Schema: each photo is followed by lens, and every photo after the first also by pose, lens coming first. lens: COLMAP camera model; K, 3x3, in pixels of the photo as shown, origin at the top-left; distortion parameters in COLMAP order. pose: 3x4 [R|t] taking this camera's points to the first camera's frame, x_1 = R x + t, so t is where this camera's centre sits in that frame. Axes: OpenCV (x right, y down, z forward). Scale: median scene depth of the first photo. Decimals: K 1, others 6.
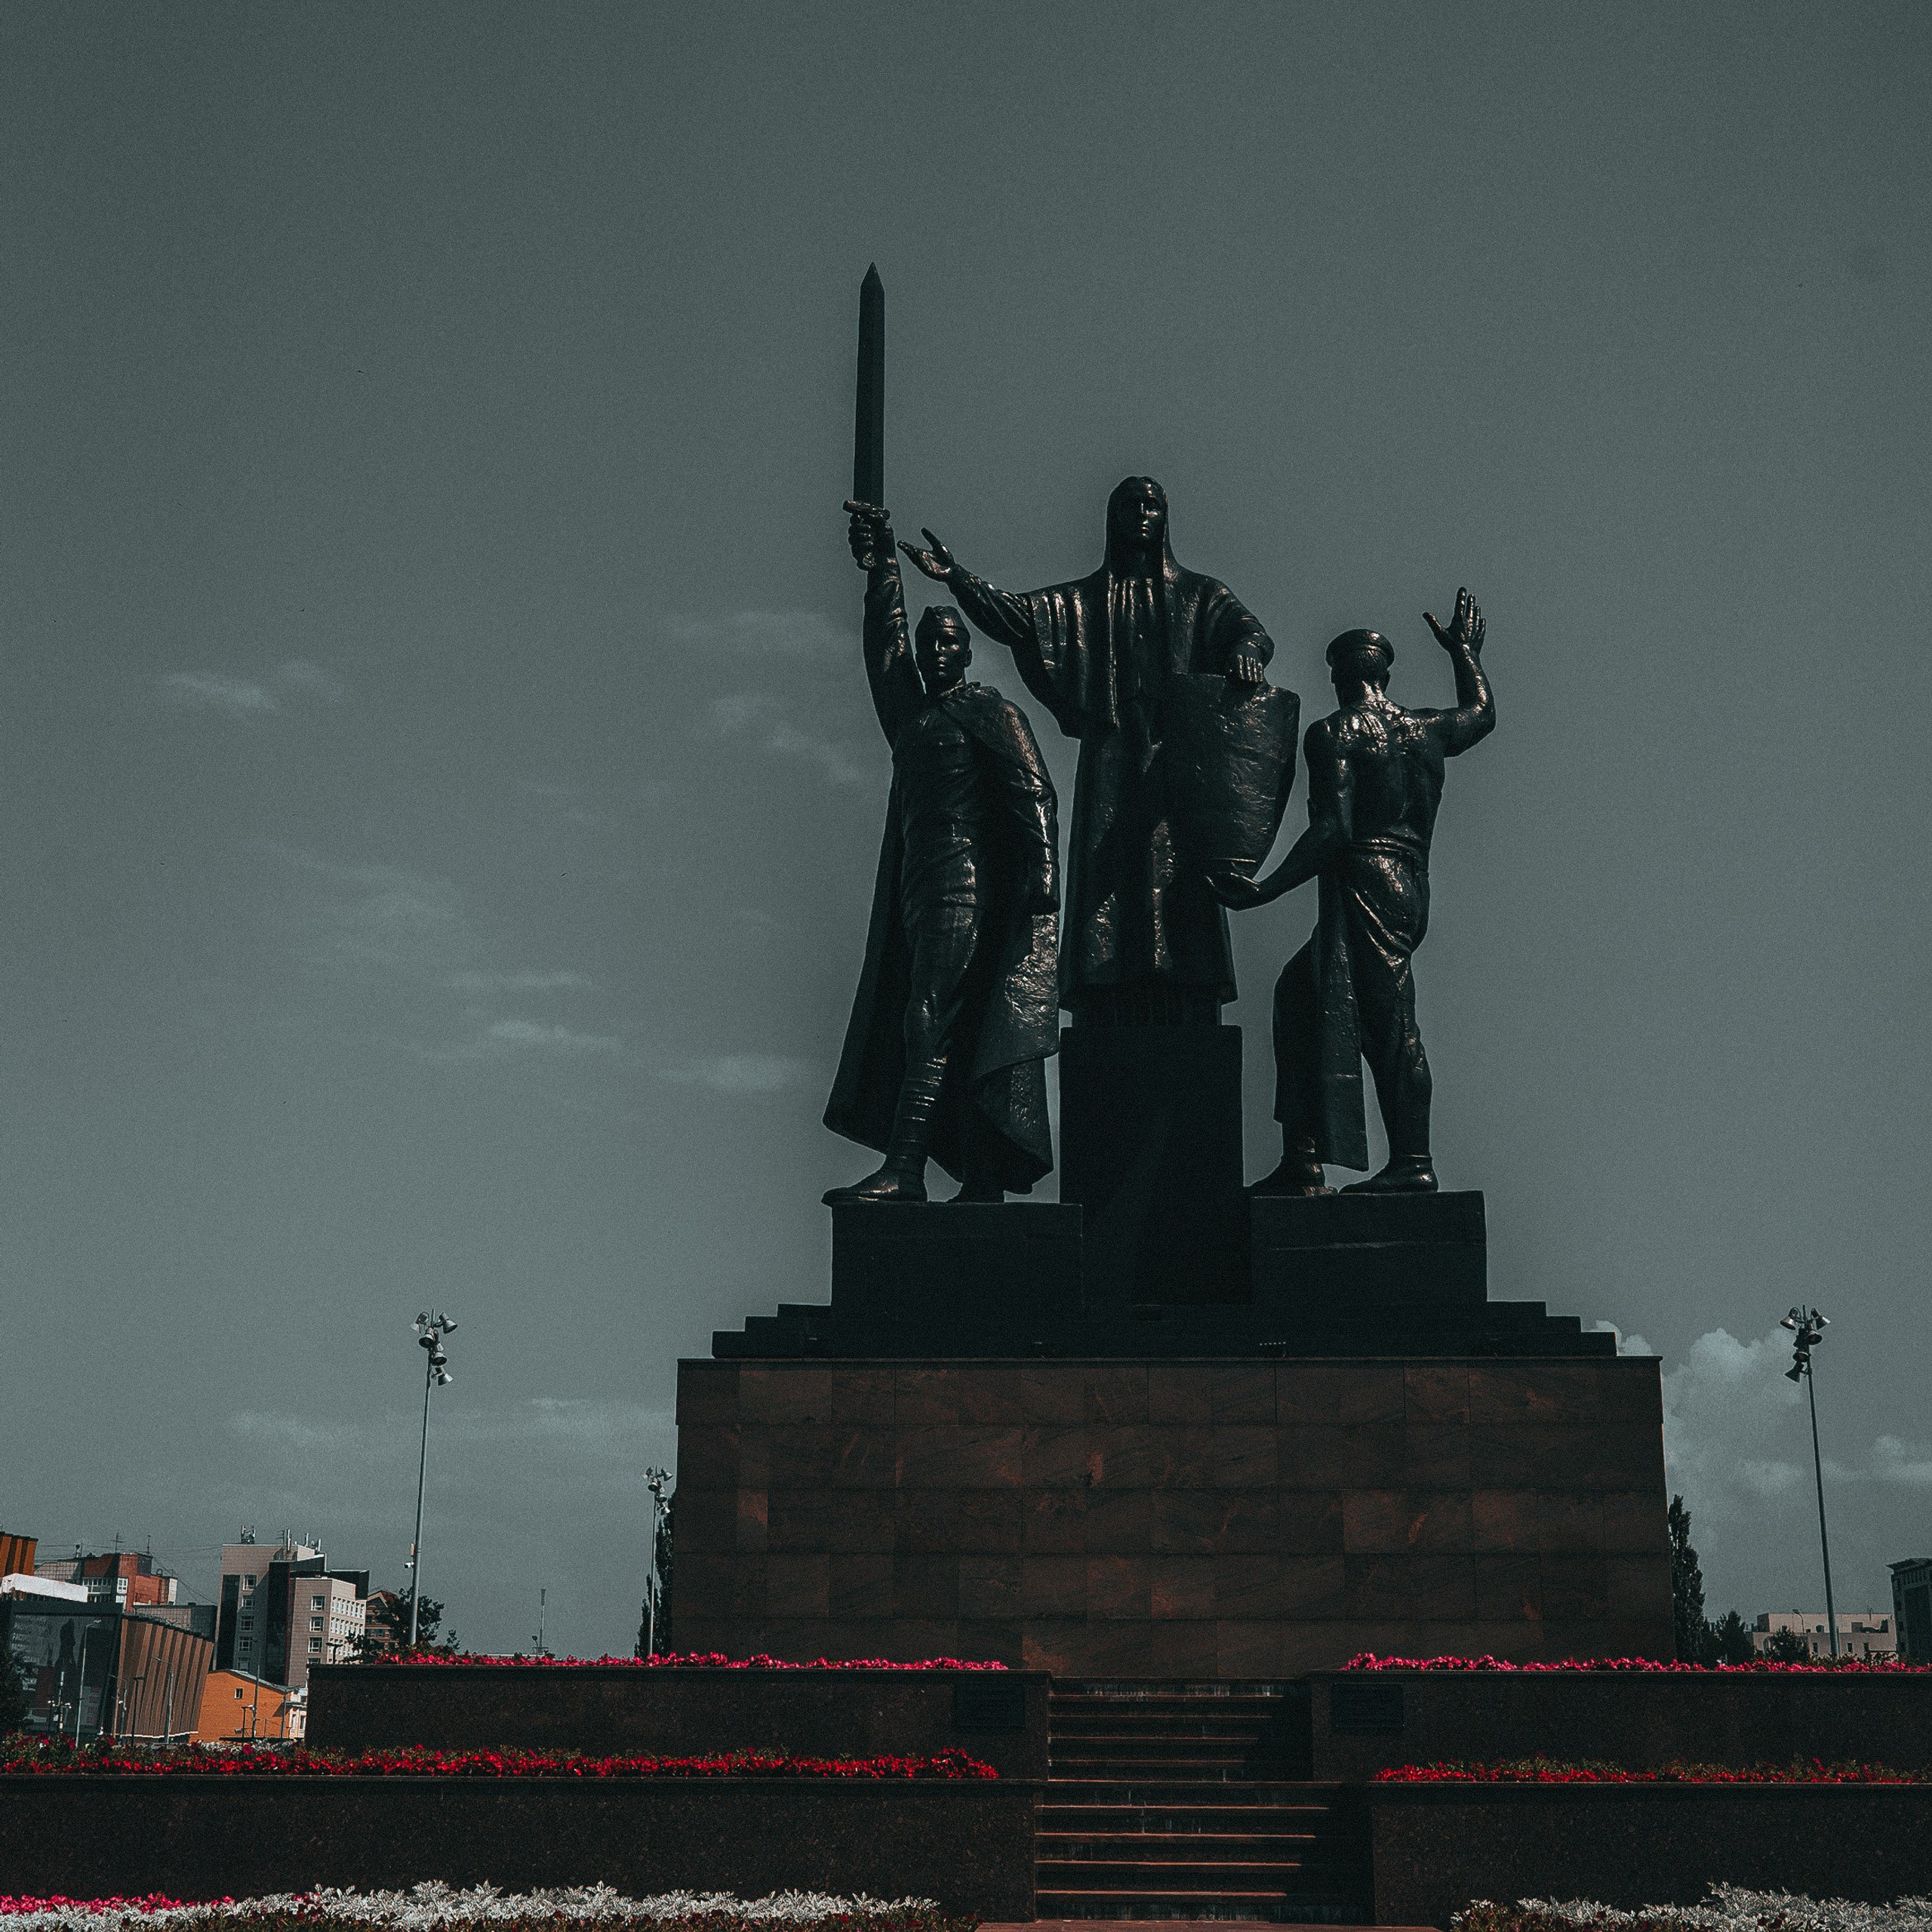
lens RADIAL K [[2726.9, 0, 991.4], [0, 2726.9, 964.5], [0, 0, 1]] dist [-0.049754, 0.130739]
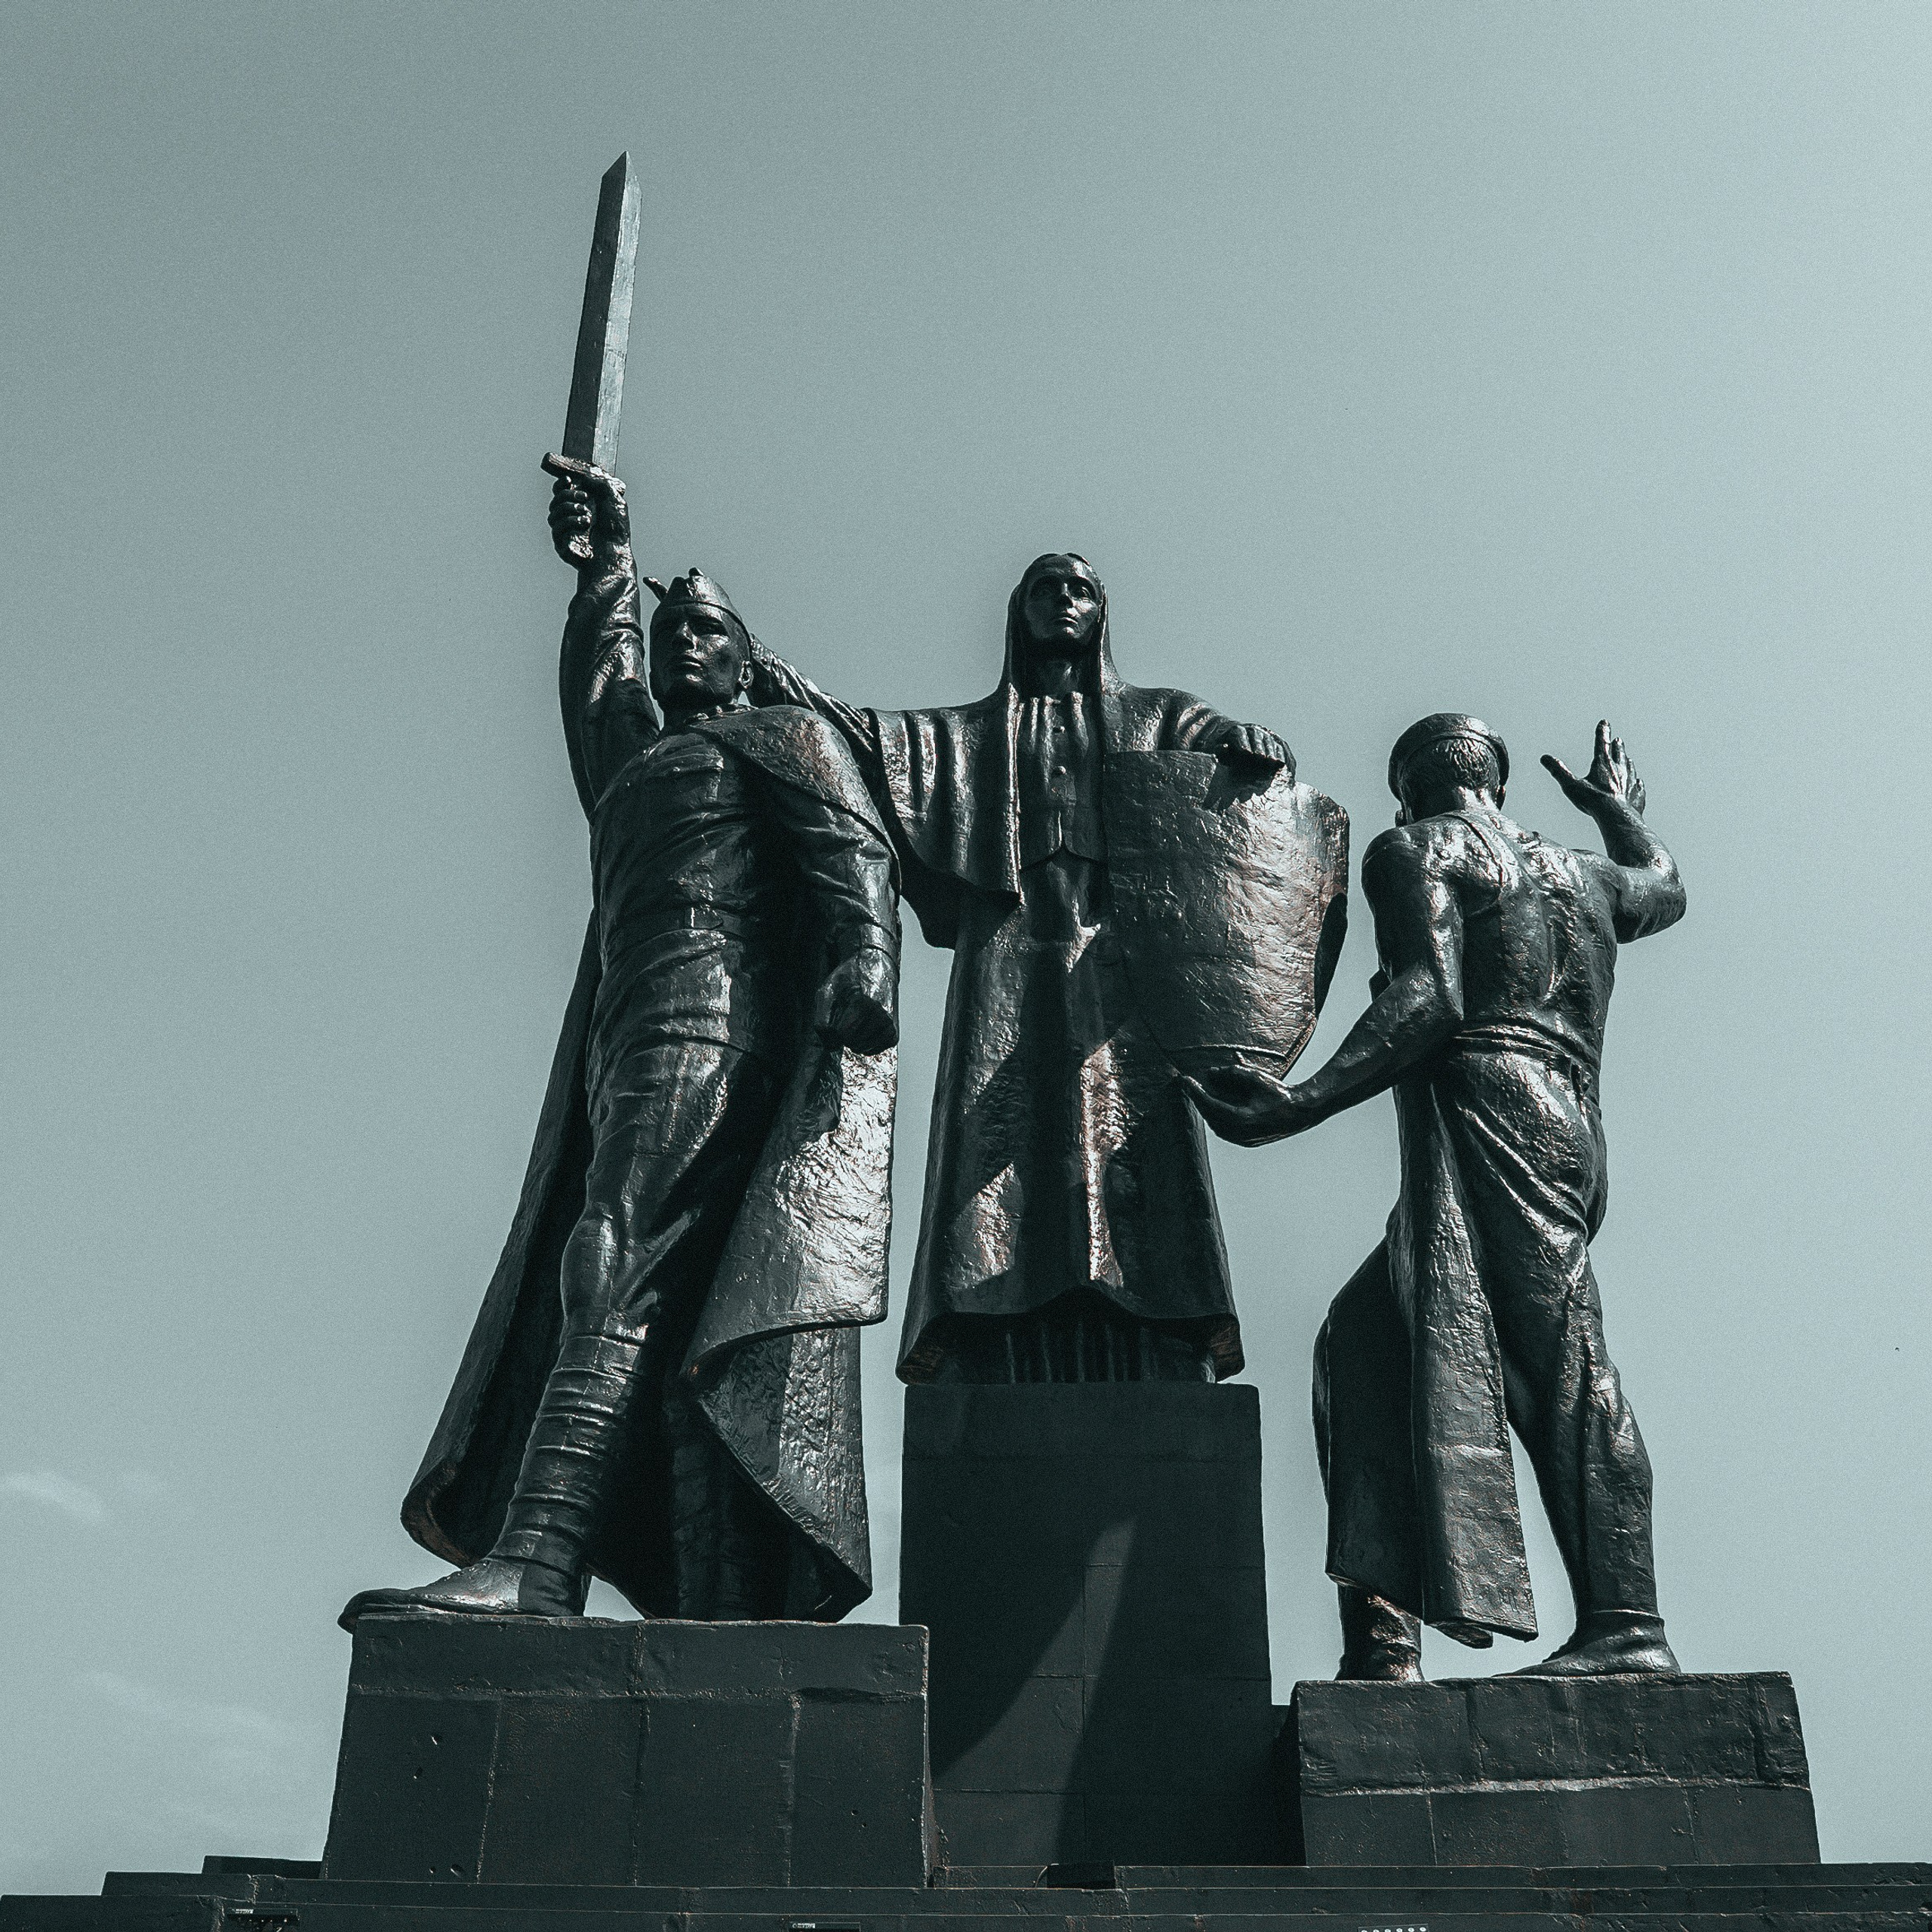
lens RADIAL K [[2735.7, 0, 989.7], [0, 2735.7, 975.0], [0, 0, 1]] dist [-0.054189, 0.172350]
pose [[0.999383, 0.020490, 0.028538, 0.025317], [-0.010412, 0.948558, -0.316431, 0.113814], [-0.033553, 0.315939, 0.948186, 0.496287]]
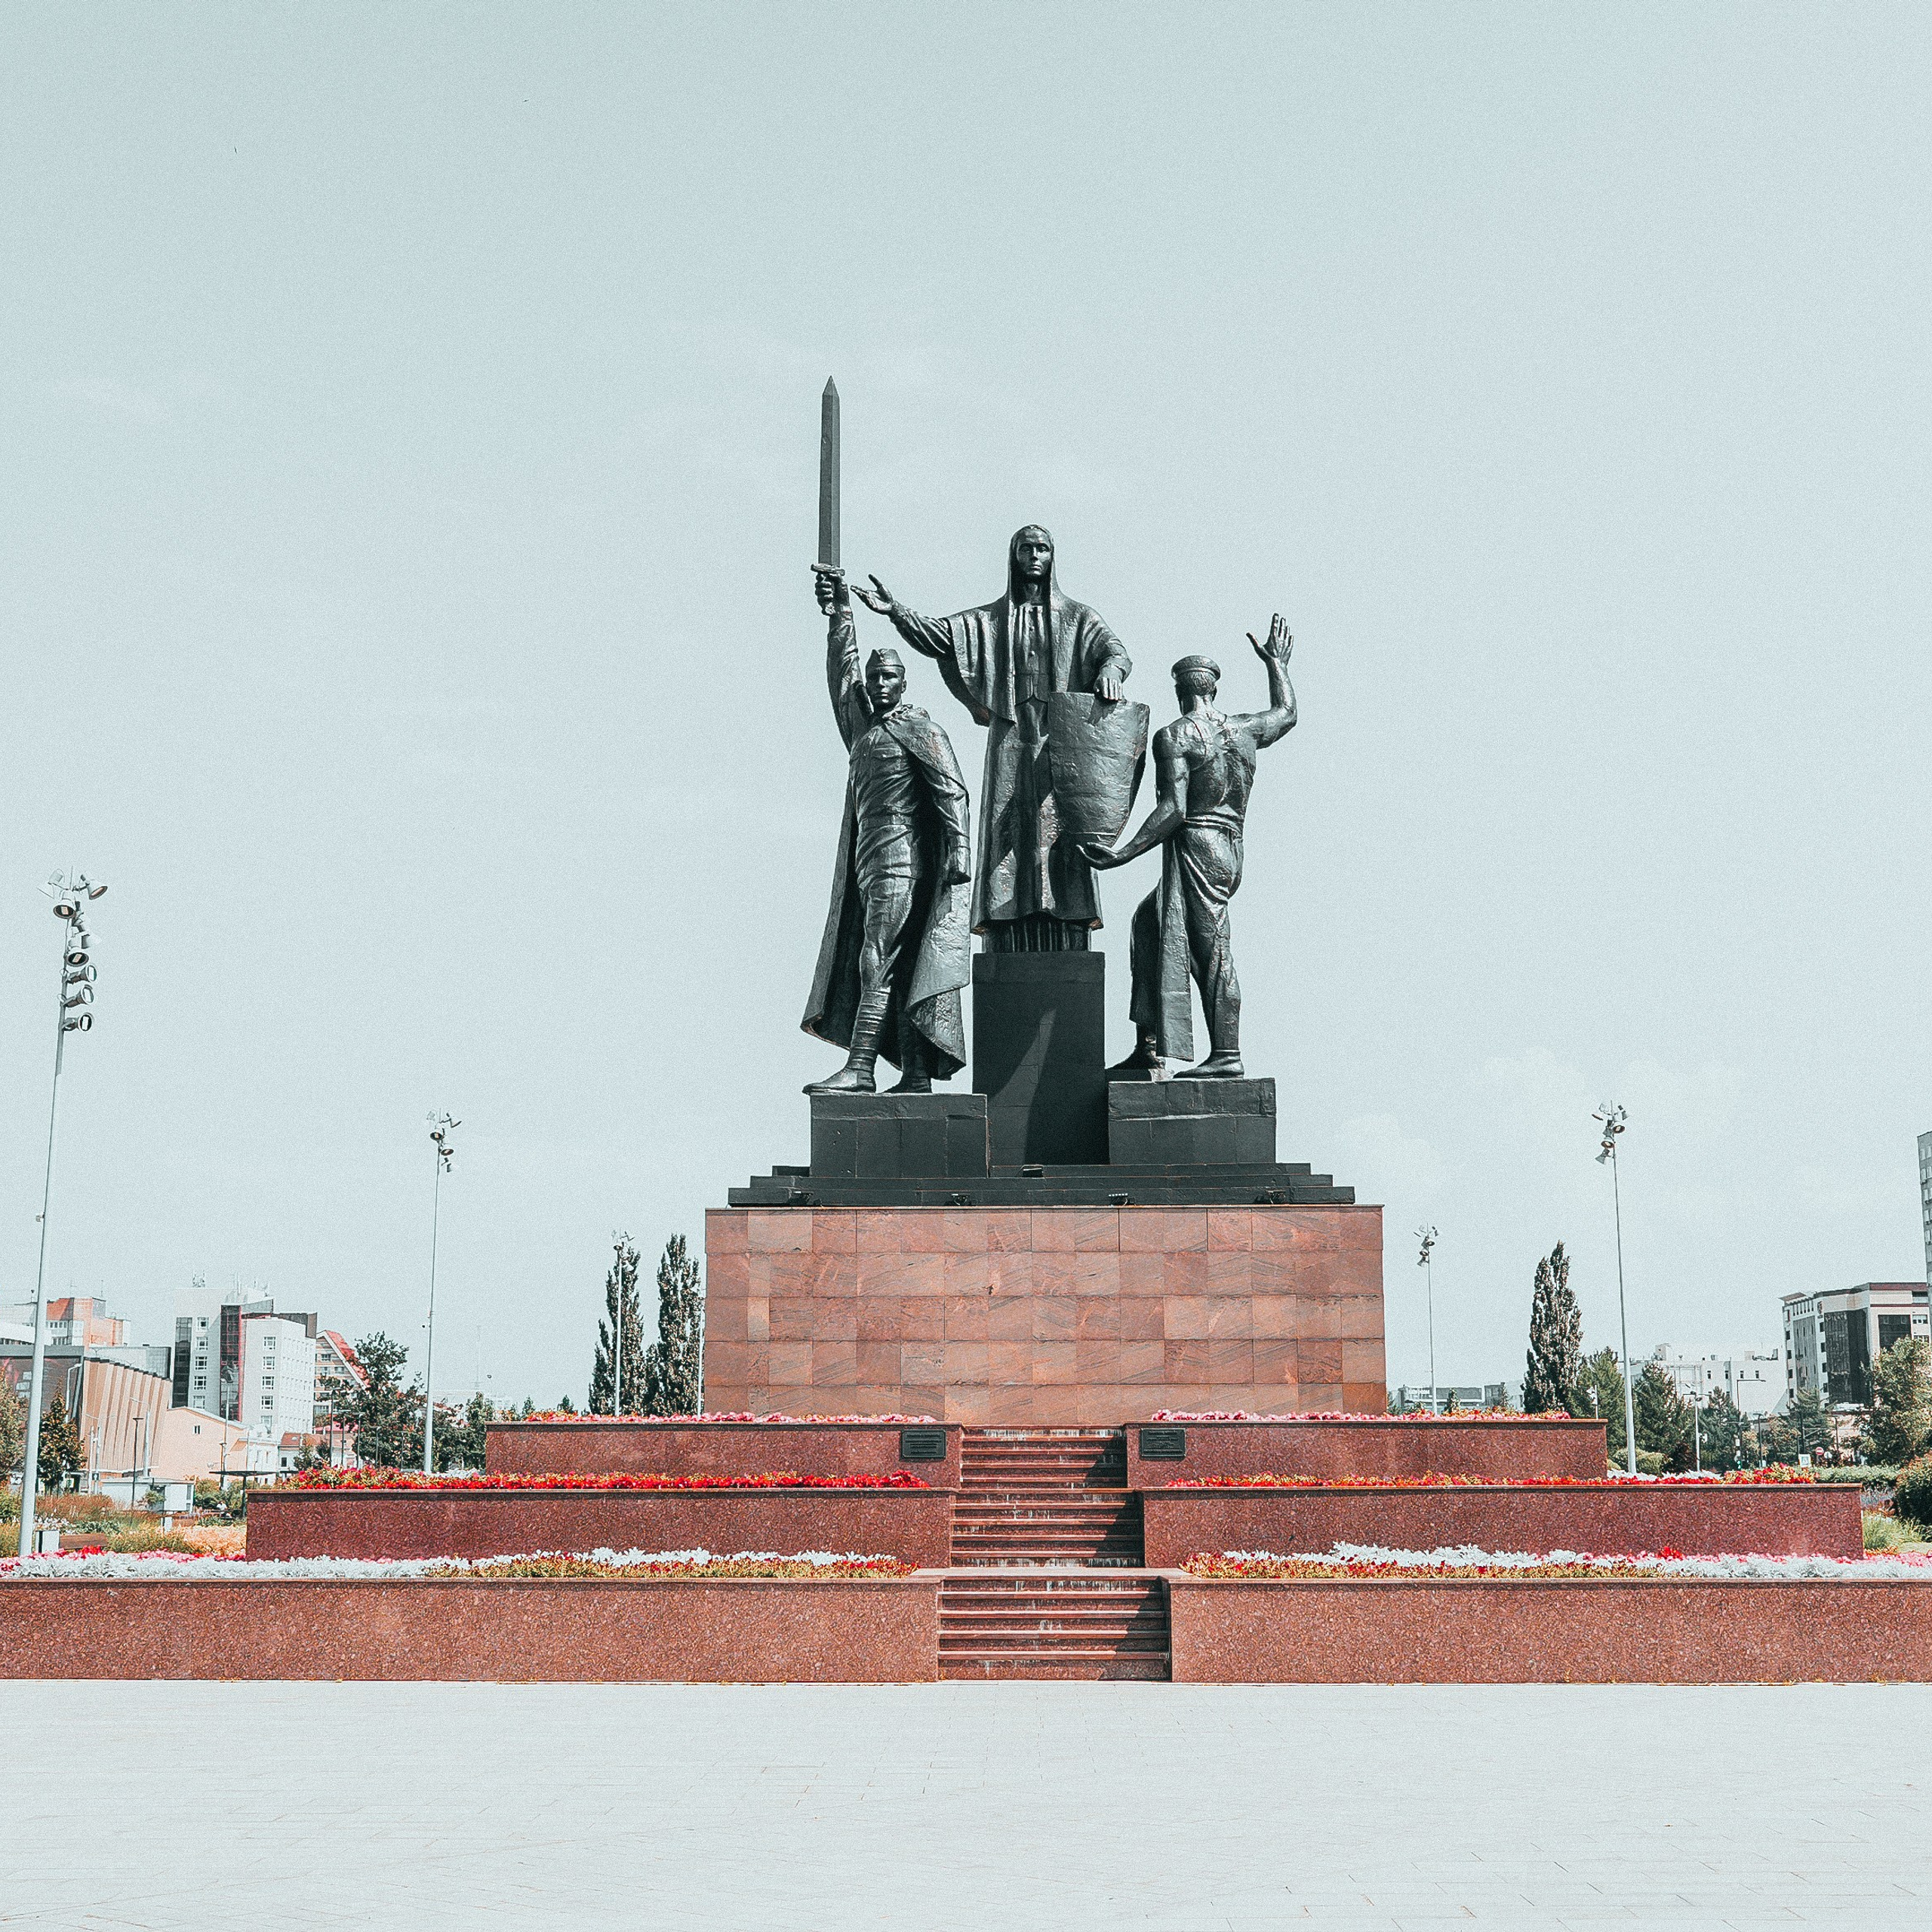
lens RADIAL K [[2691.3, 0, 989.4], [0, 2691.3, 972.3], [0, 0, 1]] dist [-0.034239, 0.129113]
pose [[0.999655, -0.003222, 0.026064, -0.001337], [0.000712, 0.995404, 0.095765, -0.097709], [-0.026253, -0.095714, 0.995063, -0.344741]]
